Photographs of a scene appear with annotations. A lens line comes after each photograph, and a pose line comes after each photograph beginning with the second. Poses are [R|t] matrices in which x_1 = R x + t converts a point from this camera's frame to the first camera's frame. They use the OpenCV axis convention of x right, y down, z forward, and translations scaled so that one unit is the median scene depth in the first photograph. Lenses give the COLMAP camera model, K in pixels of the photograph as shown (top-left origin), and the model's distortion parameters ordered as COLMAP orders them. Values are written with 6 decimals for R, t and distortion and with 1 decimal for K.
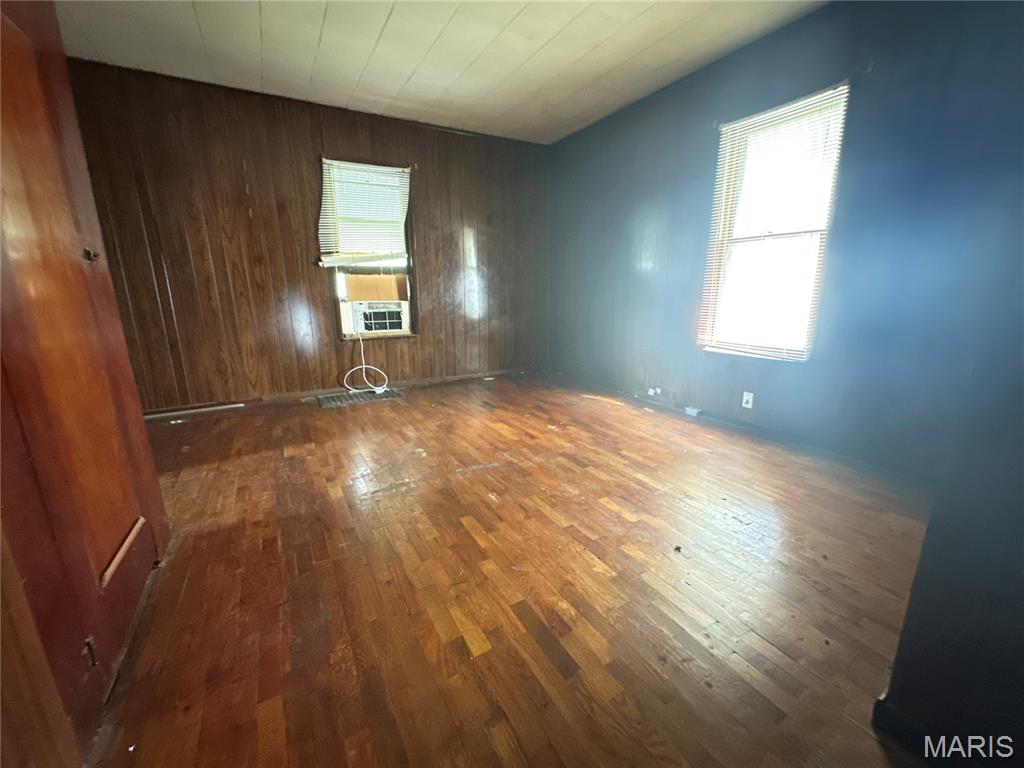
lens RADIAL K [[411.7, 0, 511.0], [0, 411.7, 379.8], [0, 0, 1]] dist [-0.000984, 0.000159]
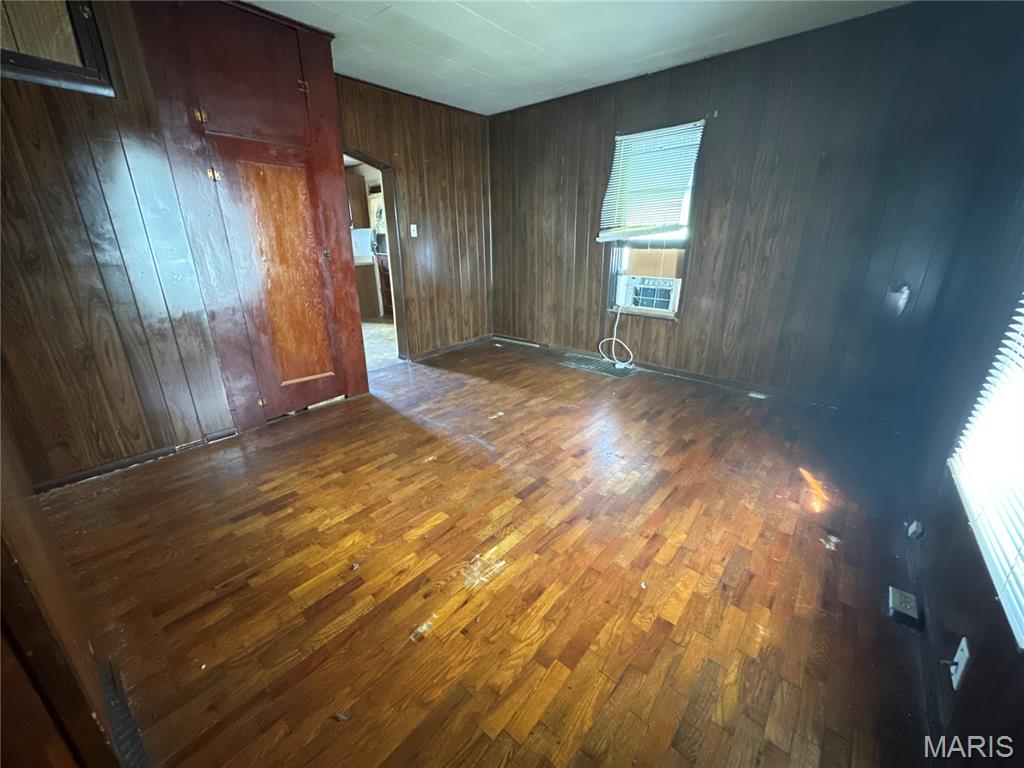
lens RADIAL K [[411.7, 0, 511.5], [0, 411.7, 380.8], [0, 0, 1]] dist [-0.000984, 0.000159]
pose [[0.335131, 0.309851, -0.889764, 0.635907], [-0.209896, 0.945196, 0.250097, -0.171285], [0.918494, 0.102943, 0.381801, 0.459687]]
